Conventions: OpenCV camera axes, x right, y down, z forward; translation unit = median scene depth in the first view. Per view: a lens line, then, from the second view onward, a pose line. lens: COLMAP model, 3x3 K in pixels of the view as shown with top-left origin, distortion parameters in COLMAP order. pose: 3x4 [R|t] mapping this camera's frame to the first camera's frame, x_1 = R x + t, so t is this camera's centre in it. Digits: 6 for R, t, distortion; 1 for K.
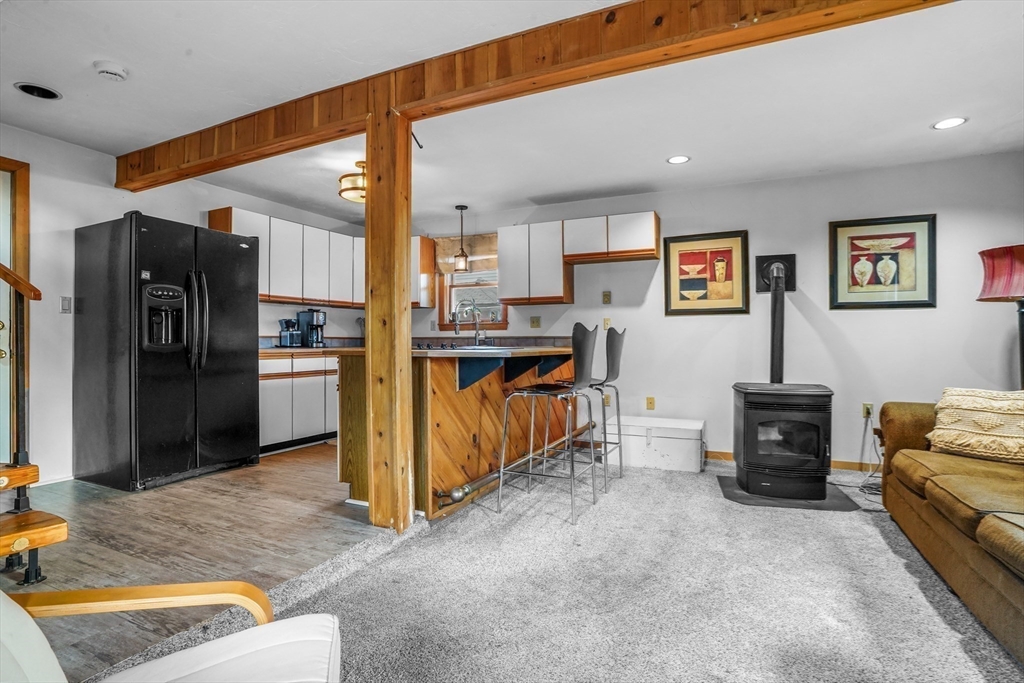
lens RADIAL K [[509.6, 0, 509.5], [0, 509.6, 332.2], [0, 0, 1]] dist [-0.077578, 0.036819]
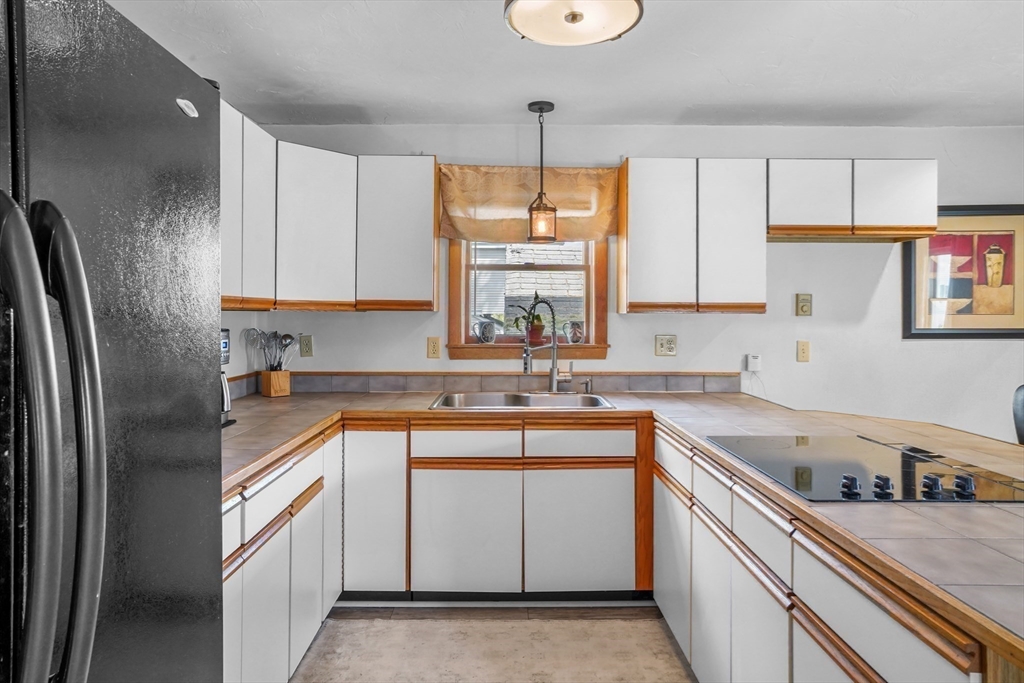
lens RADIAL K [[656.3, 0, 511.1], [0, 656.3, 310.0], [0, 0, 1]] dist [-0.006179, 0.000372]
pose [[0.899494, 0.007478, 0.436869, -0.387733], [-0.011954, 0.999900, 0.007499, -0.059213], [-0.436770, -0.011968, 0.899494, 0.455622]]
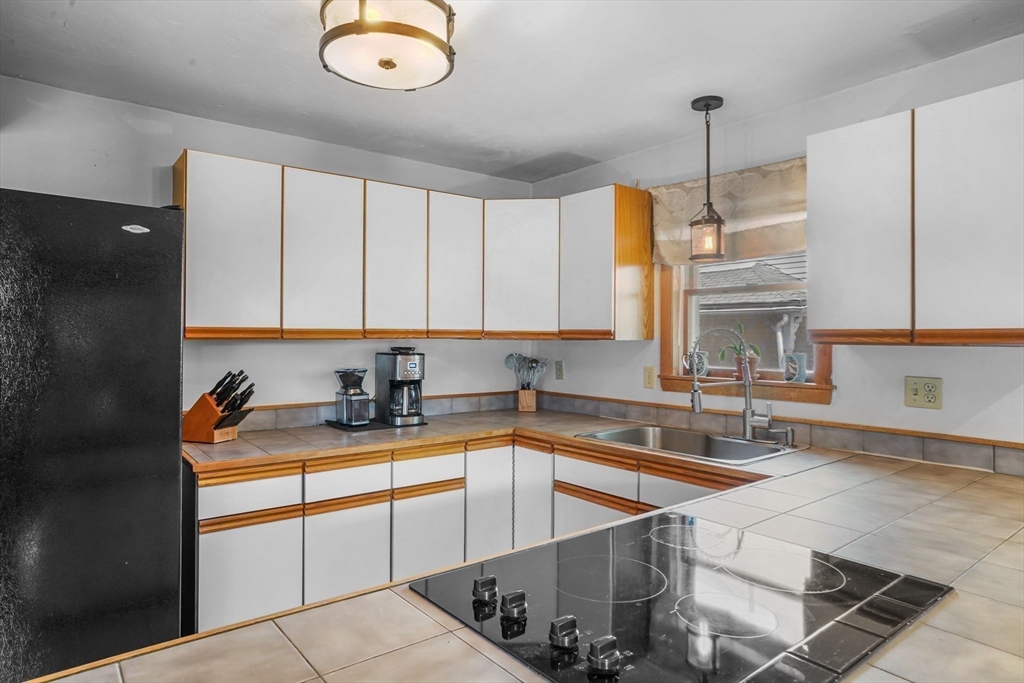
lens RADIAL K [[609.6, 0, 510.1], [0, 609.6, 335.3], [0, 0, 1]] dist [0.001500, 0.002023]
pose [[0.898146, 0.005531, -0.439662, -0.020525], [0.000501, 0.999907, 0.013603, -0.065212], [0.439697, -0.012437, 0.898060, 0.486694]]
